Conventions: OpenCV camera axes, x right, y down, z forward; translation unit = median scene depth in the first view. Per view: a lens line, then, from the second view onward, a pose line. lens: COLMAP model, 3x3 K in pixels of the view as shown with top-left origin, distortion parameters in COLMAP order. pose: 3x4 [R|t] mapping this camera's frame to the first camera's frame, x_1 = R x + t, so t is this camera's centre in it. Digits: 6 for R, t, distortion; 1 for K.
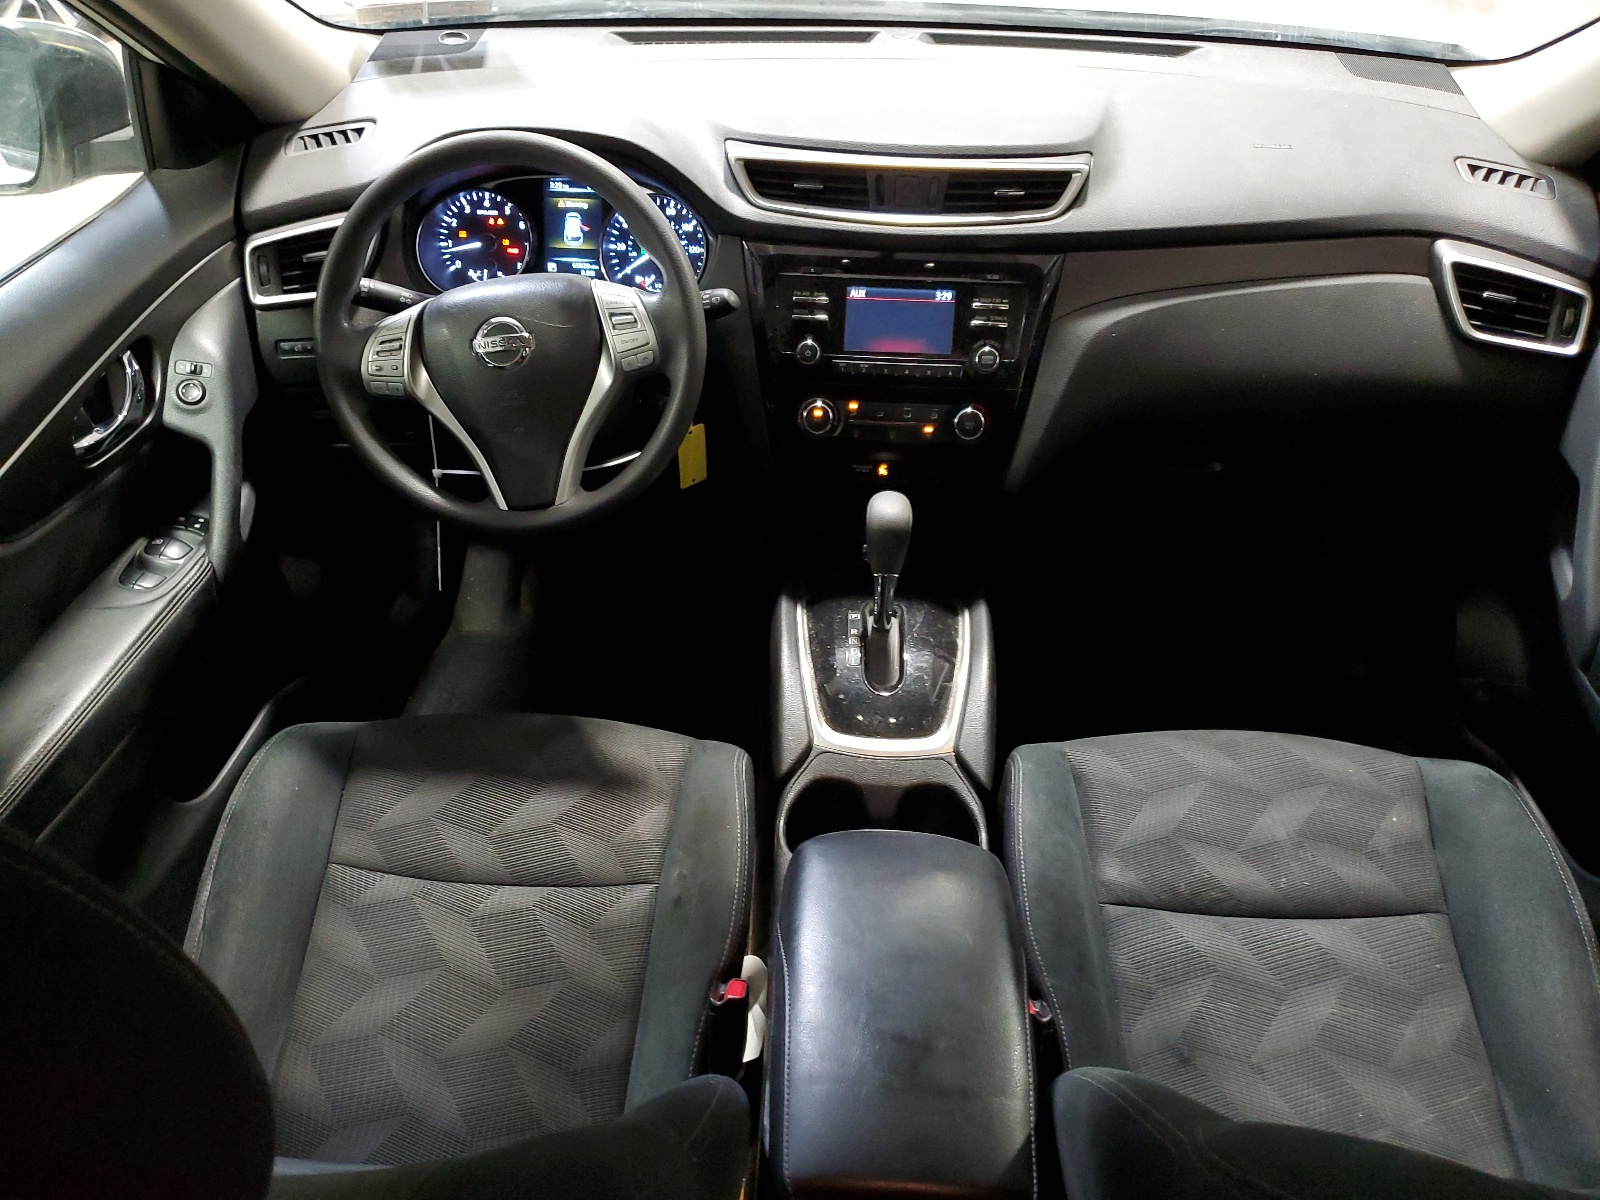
lens RADIAL K [[1207.0, 0, 793.3], [0, 1207.0, 601.5], [0, 0, 1]] dist [0.000276, -0.001609]
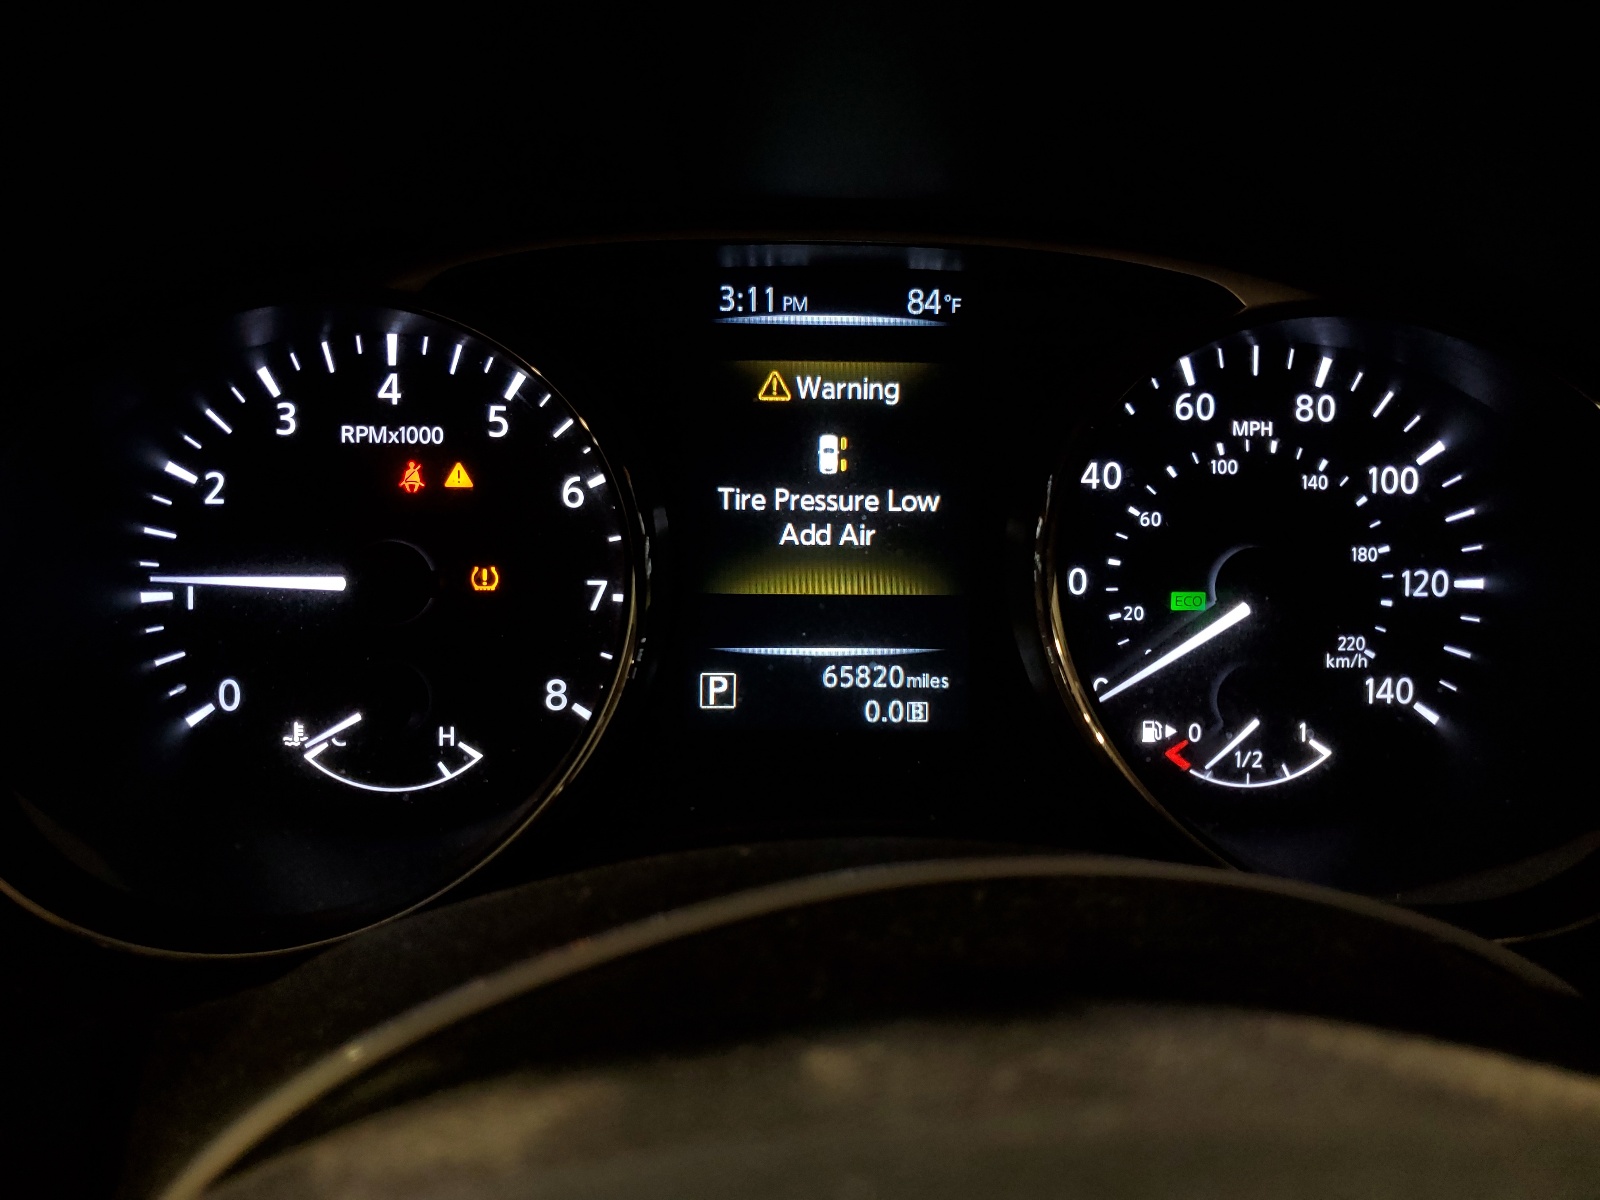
lens RADIAL K [[1207.0, 0, 804.9], [0, 1207.0, 602.5], [0, 0, 1]] dist [0.000276, -0.001609]
pose [[0.996174, -0.033566, 0.080693, -0.203810], [0.053979, 0.962455, -0.266021, -0.240772], [-0.068734, 0.269359, 0.960584, 0.815896]]
